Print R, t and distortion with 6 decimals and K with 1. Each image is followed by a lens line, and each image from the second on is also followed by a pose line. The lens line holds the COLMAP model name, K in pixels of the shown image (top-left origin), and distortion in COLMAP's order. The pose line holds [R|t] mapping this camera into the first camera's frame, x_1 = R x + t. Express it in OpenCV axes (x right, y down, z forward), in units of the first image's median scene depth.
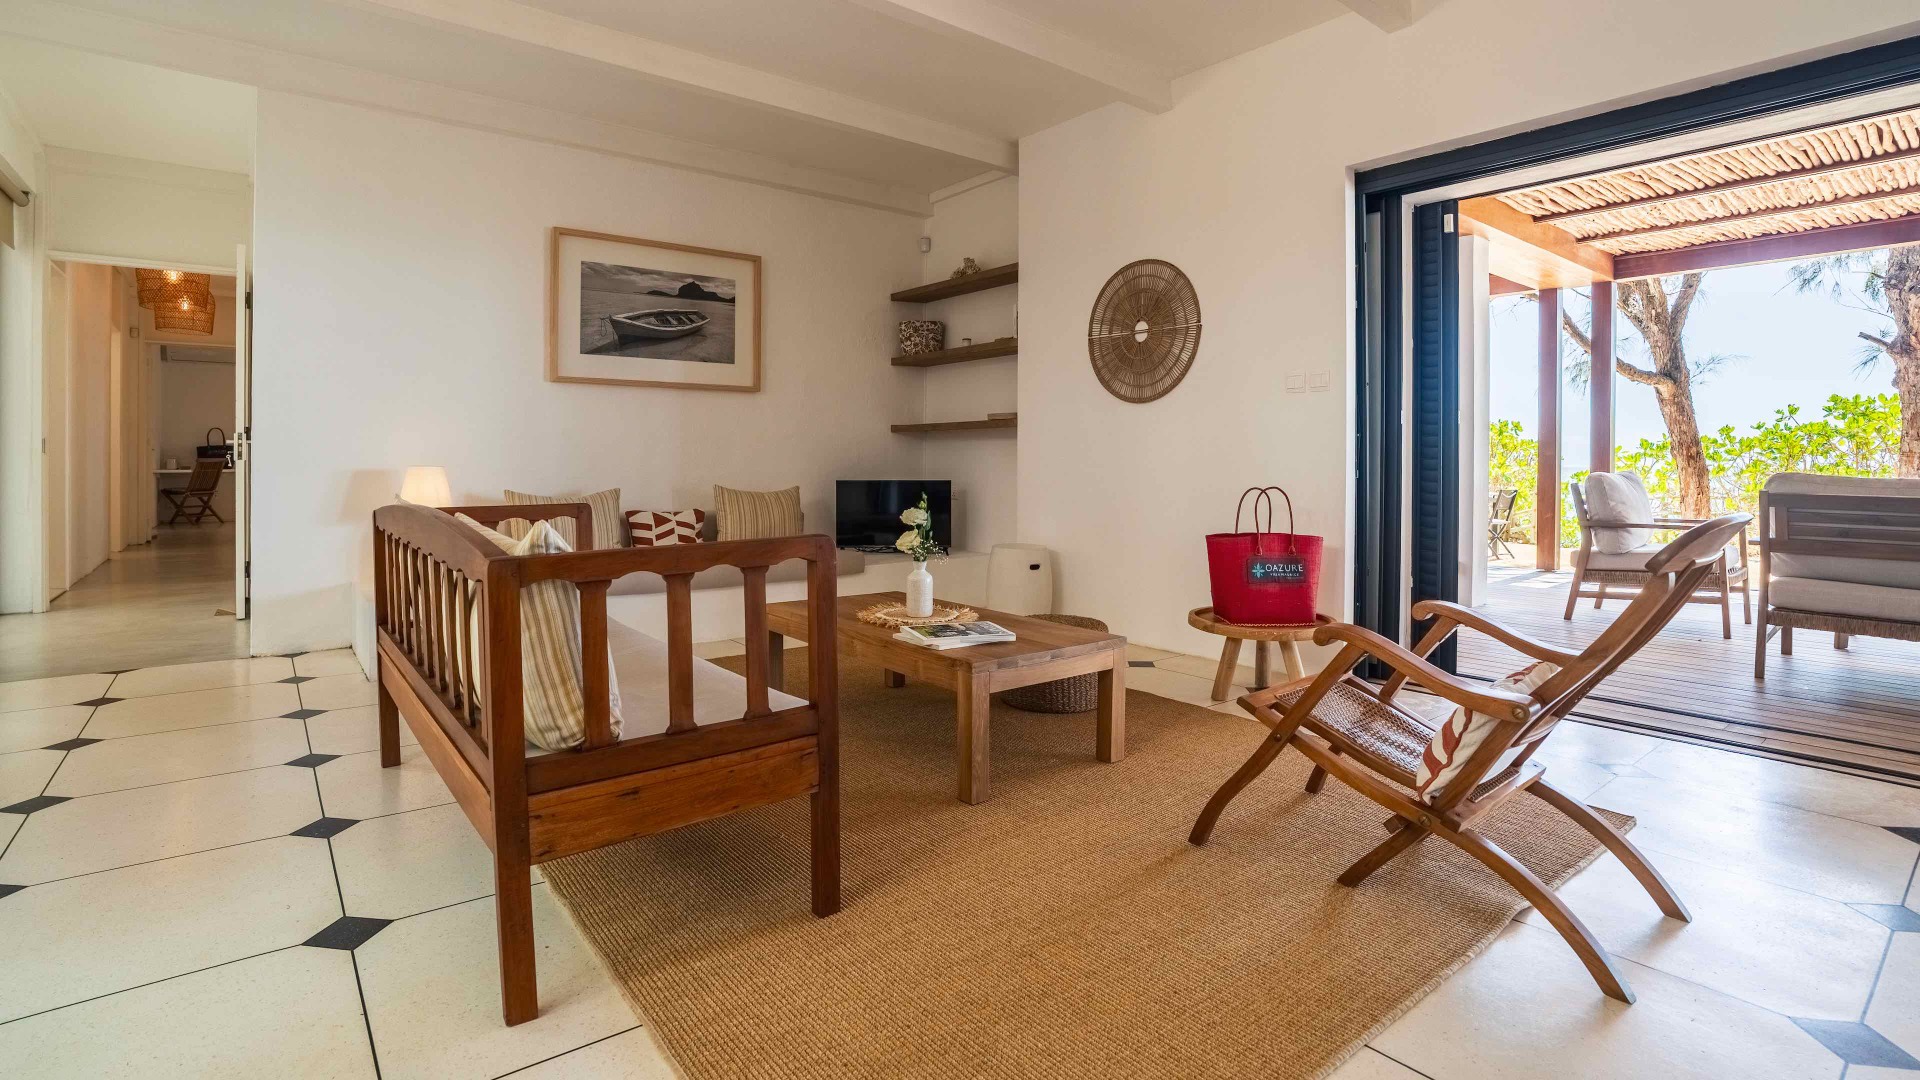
lens RADIAL K [[890.1, 0, 953.1], [0, 890.1, 473.4], [0, 0, 1]] dist [-0.024278, 0.000290]
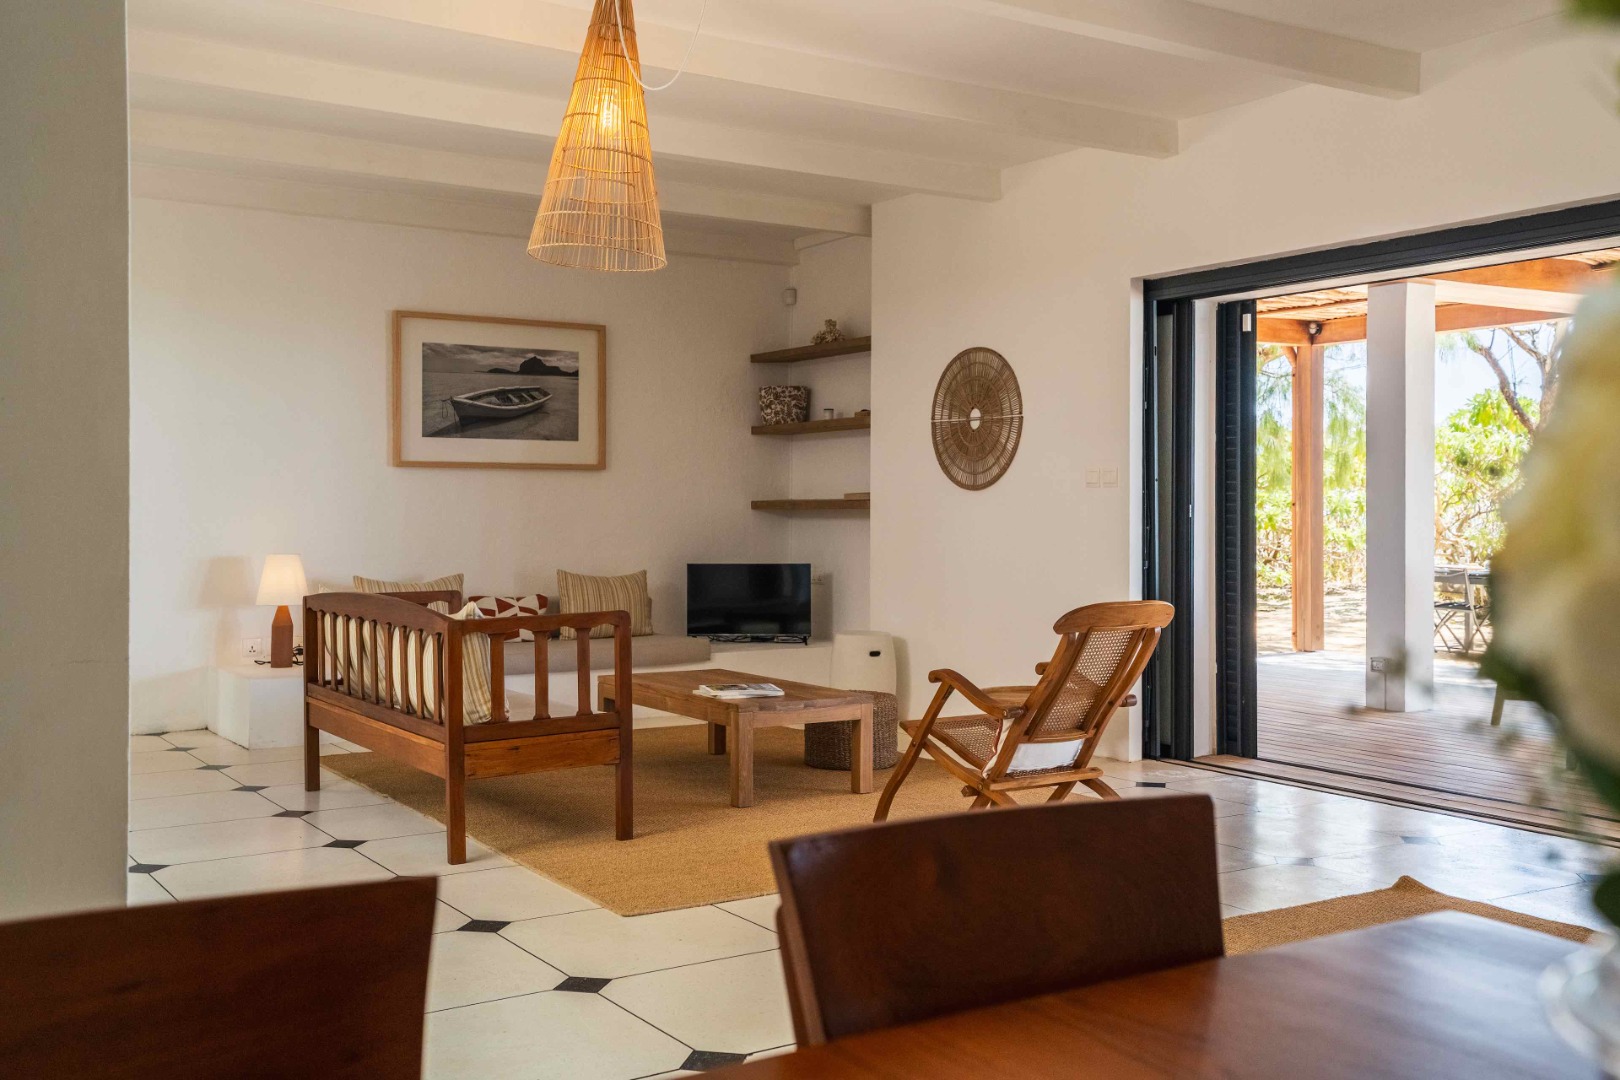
lens RADIAL K [[1576.5, 0, 813.6], [0, 1576.5, 531.9], [0, 0, 1]] dist [0.170005, 0.000000]
pose [[0.995019, -0.000457, -0.099686, 0.193278], [0.000609, 0.999999, 0.001496, -0.032347], [0.099685, -0.001549, 0.995018, -0.736622]]
